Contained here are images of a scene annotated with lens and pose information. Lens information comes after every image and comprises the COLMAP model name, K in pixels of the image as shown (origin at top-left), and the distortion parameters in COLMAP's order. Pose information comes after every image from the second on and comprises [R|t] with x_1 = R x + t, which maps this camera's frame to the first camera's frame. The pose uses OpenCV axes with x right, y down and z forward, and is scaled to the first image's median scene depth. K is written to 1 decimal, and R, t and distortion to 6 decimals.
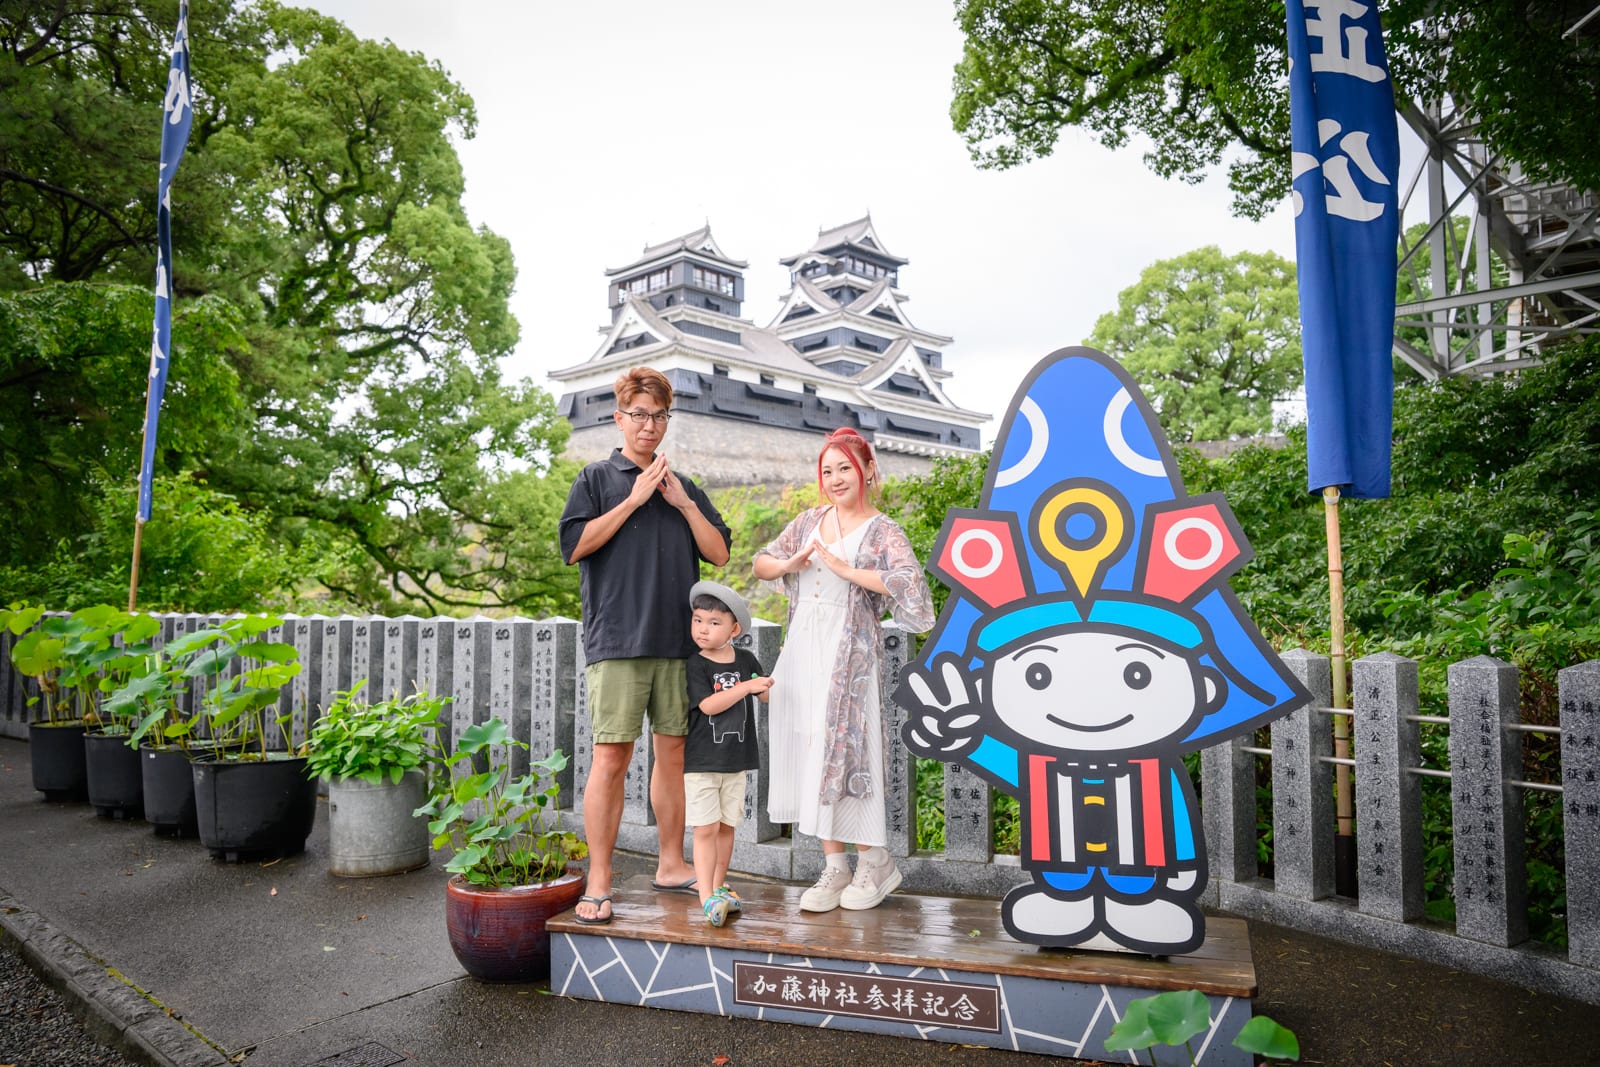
lens RADIAL K [[1136.0, 0, 800.0], [0, 1136.0, 533.5], [0, 0, 1]] dist [-0.006468, -0.000882]
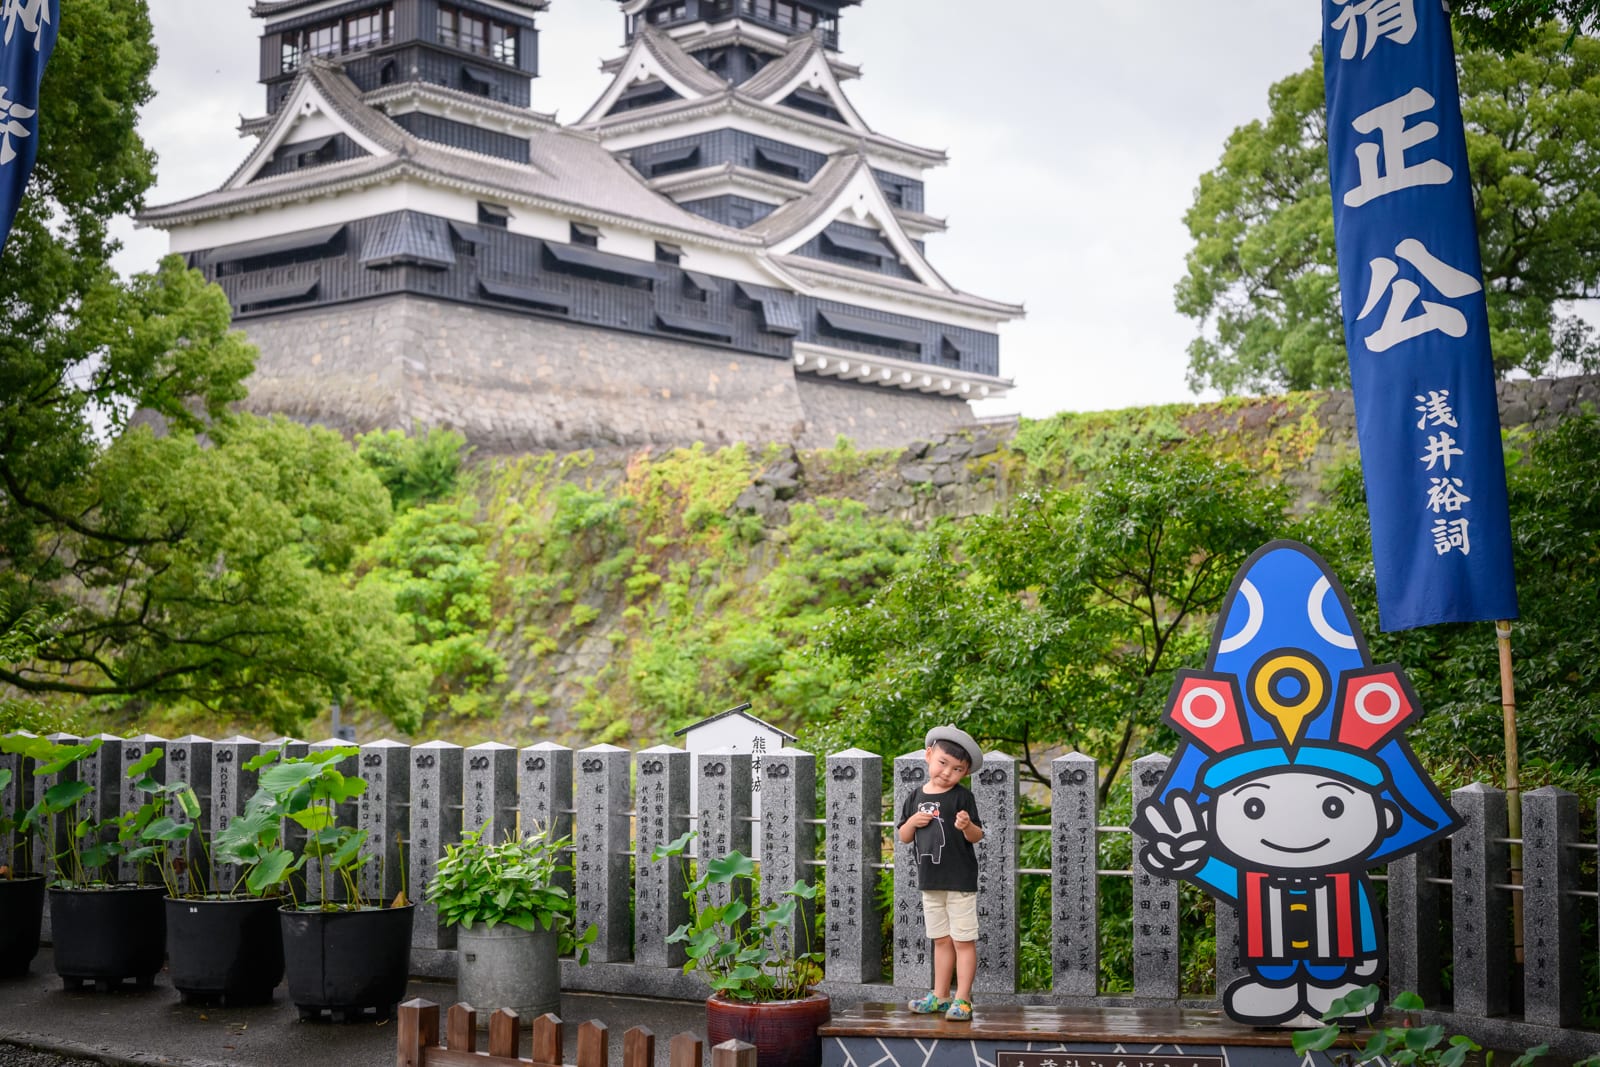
lens RADIAL K [[2453.2, 0, 809.9], [0, 2453.2, 534.2], [0, 0, 1]] dist [0.004648, -0.085145]
pose [[0.995623, 0.006265, 0.093251, -0.072469], [-0.006925, 0.999953, 0.006753, -0.025966], [-0.093205, -0.007369, 0.995620, -0.223300]]
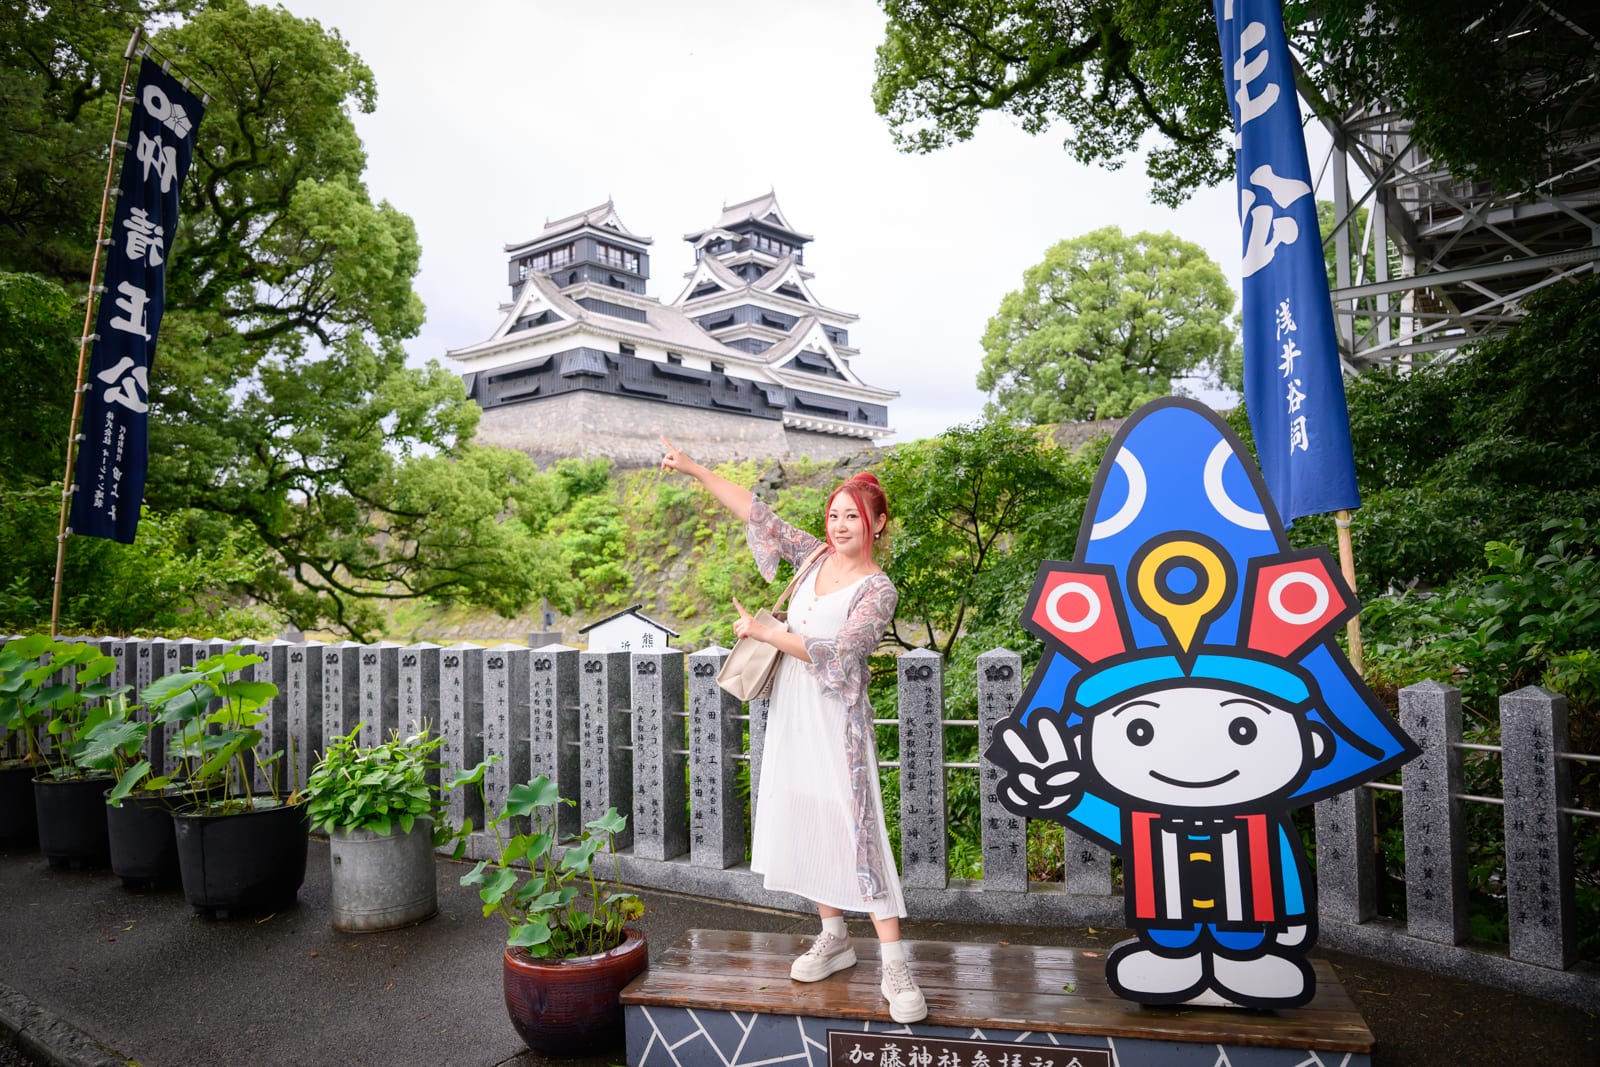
lens RADIAL K [[1136.0, 0, 800.0], [0, 1136.0, 533.5], [0, 0, 1]] dist [-0.006468, -0.000882]
pose [[0.995974, -0.017121, 0.087992, -0.023472], [0.015134, 0.999616, 0.023200, -0.010356], [-0.088355, -0.021775, 0.995851, 0.006678]]
